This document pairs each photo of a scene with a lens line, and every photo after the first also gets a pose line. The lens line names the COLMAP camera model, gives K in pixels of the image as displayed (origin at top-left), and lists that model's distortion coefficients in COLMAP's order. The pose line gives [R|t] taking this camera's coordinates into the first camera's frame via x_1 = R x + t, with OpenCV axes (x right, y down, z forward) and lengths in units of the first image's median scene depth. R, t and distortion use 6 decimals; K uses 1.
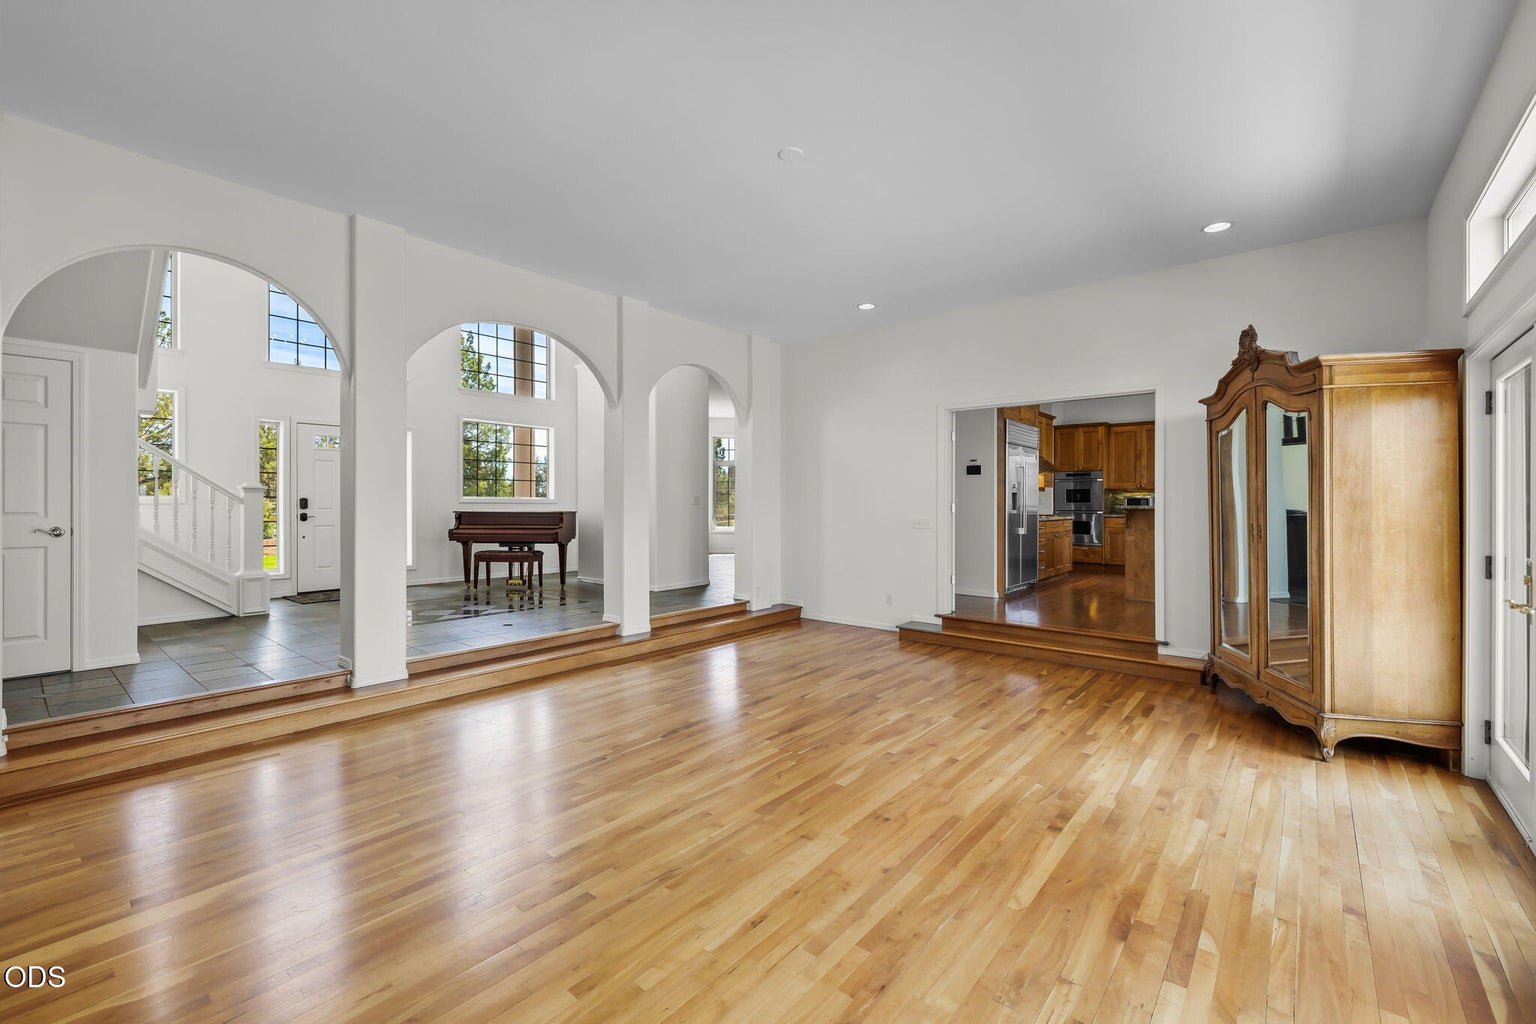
lens RADIAL K [[649.5, 0, 768.0], [0, 649.5, 512.0], [0, 0, 1]] dist [0.001935, 0.000194]
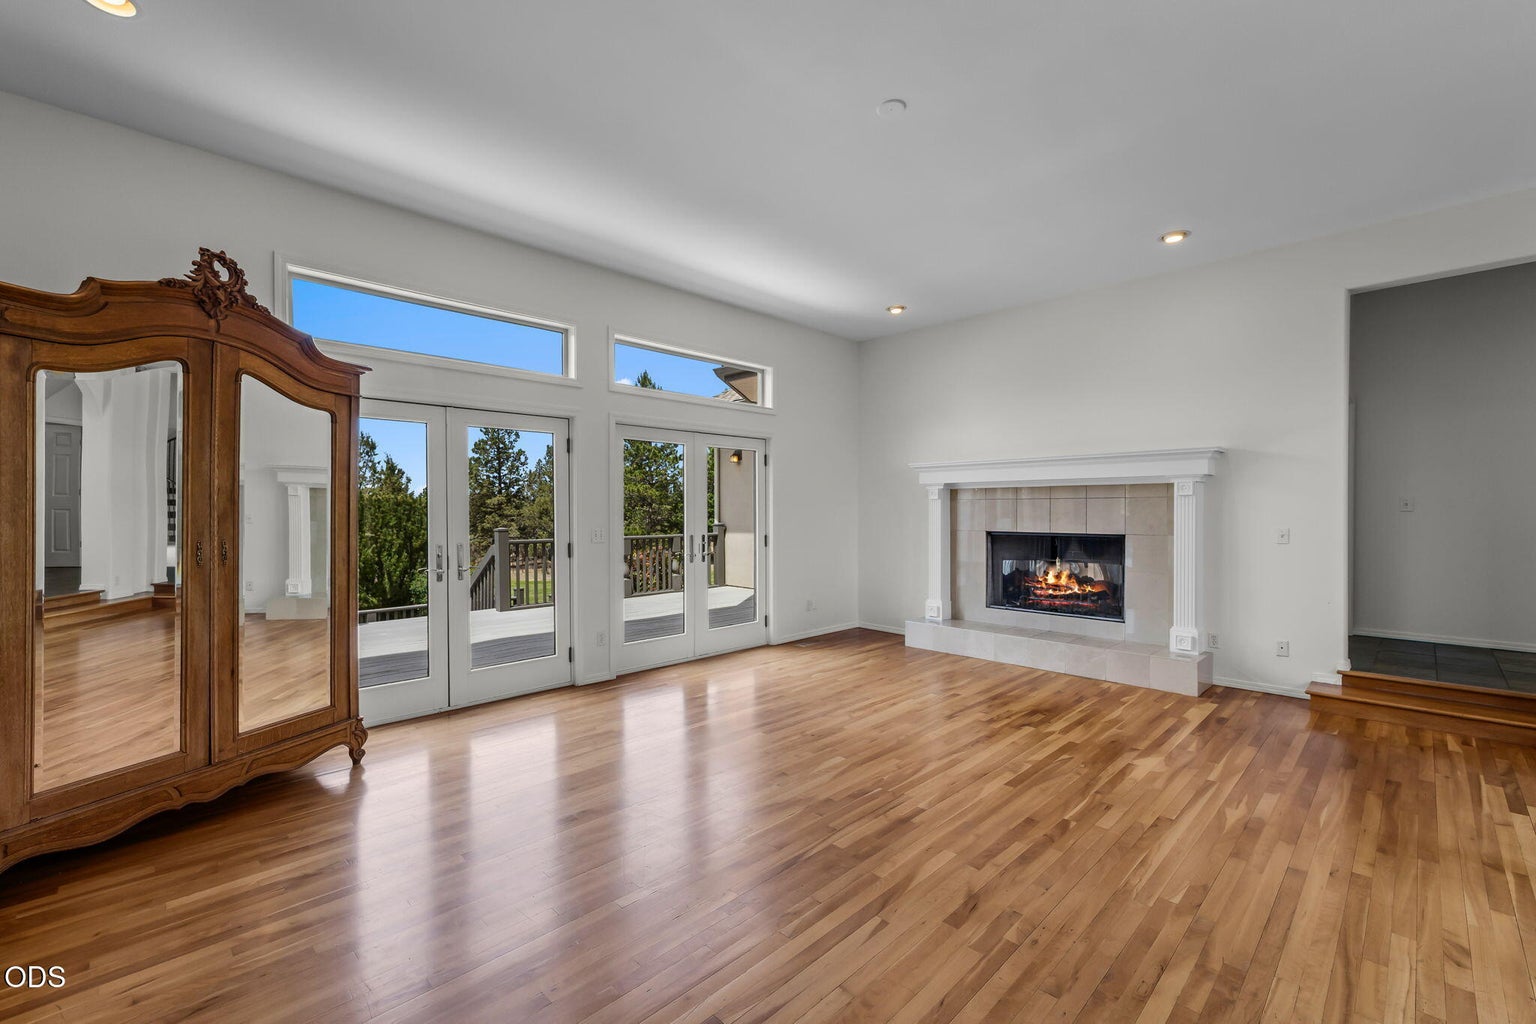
lens RADIAL K [[649.5, 0, 768.0], [0, 649.5, 512.0], [0, 0, 1]] dist [0.001935, 0.000194]
pose [[-0.995850, 0.001684, 0.090999, 0.127975], [0.002289, 0.999976, 0.006546, -0.017083], [-0.090986, 0.006727, -0.995829, 2.030371]]
